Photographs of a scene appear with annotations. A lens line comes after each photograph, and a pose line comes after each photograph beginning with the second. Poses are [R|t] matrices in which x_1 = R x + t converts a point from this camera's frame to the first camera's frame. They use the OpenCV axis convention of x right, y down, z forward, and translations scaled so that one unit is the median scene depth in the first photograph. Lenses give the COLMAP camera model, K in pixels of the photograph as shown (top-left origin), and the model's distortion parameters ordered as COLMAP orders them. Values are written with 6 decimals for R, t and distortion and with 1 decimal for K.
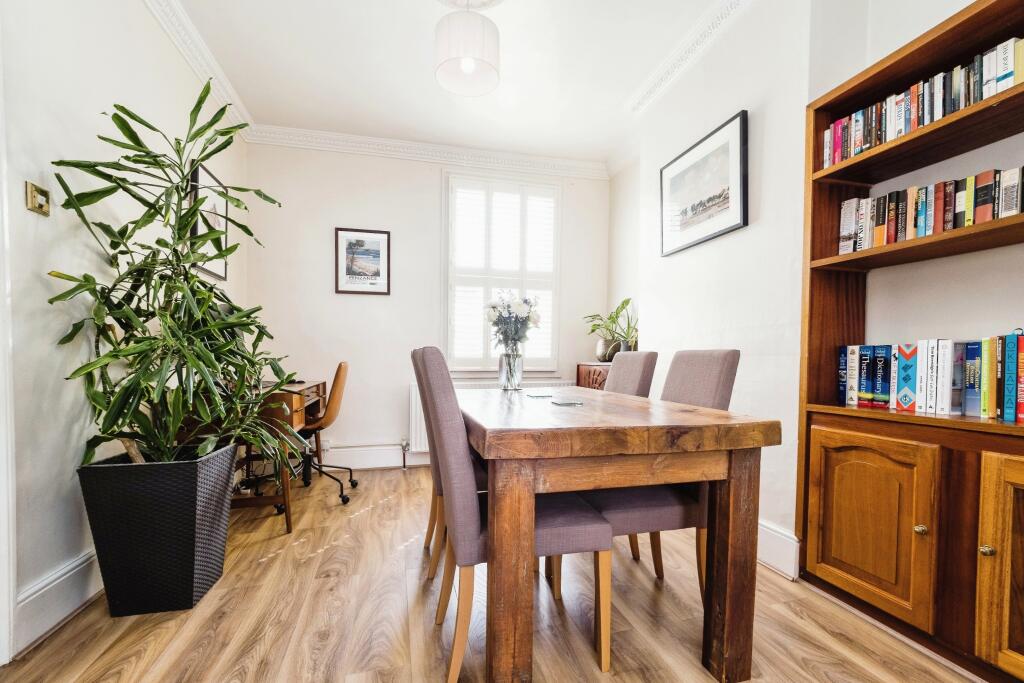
lens RADIAL K [[440.2, 0, 514.9], [0, 440.2, 369.4], [0, 0, 1]] dist [-0.012834, 0.000282]
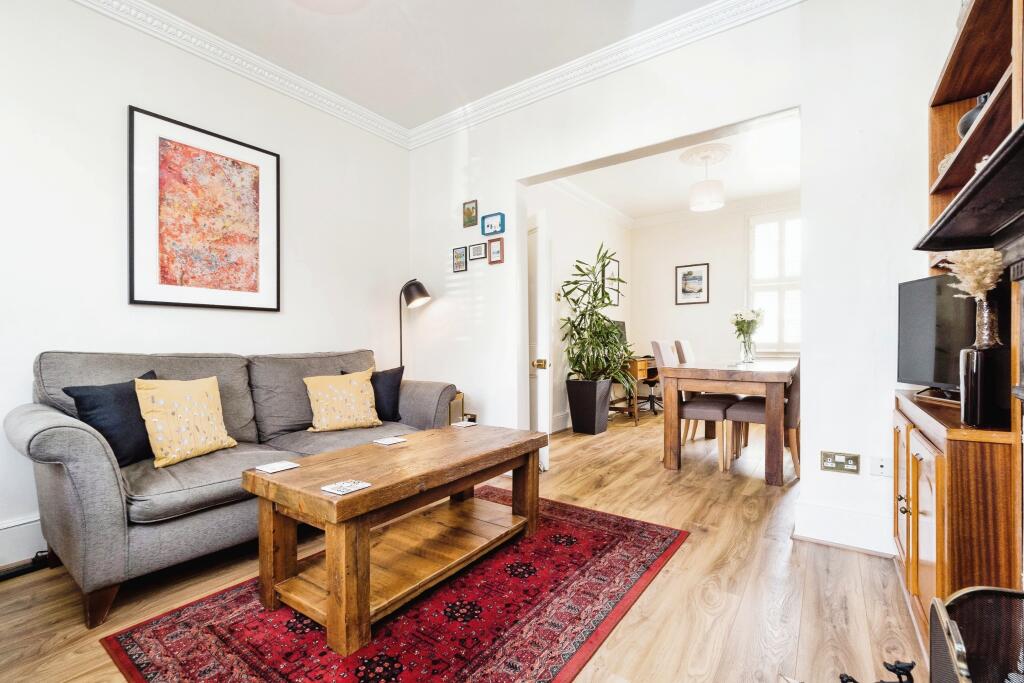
lens RADIAL K [[440.2, 0, 516.9], [0, 440.2, 344.8], [0, 0, 1]] dist [-0.012834, 0.000282]
pose [[0.637446, -0.004323, -0.770483, 1.080497], [-0.011408, 0.999822, -0.015048, 0.020041], [0.770411, 0.018382, 0.637283, -1.157145]]
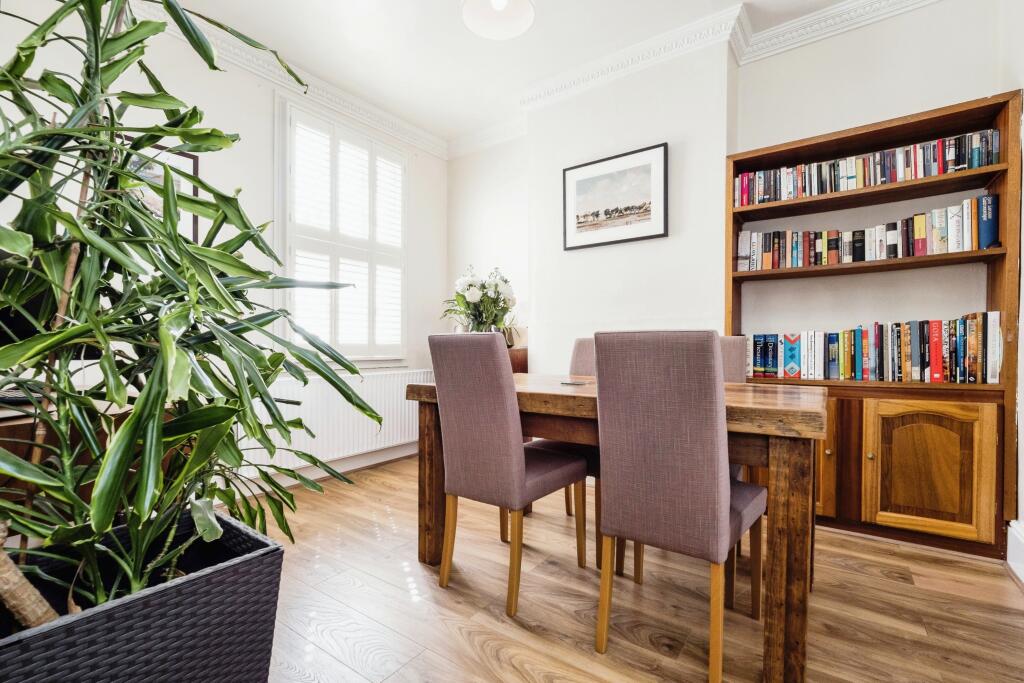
lens RADIAL K [[440.2, 0, 514.6], [0, 440.2, 355.6], [0, 0, 1]] dist [-0.012834, 0.000282]
pose [[0.774865, -0.015508, 0.631937, -0.765980], [0.017274, 0.999845, 0.003355, -0.003871], [-0.631891, 0.008317, 0.775012, 0.402783]]
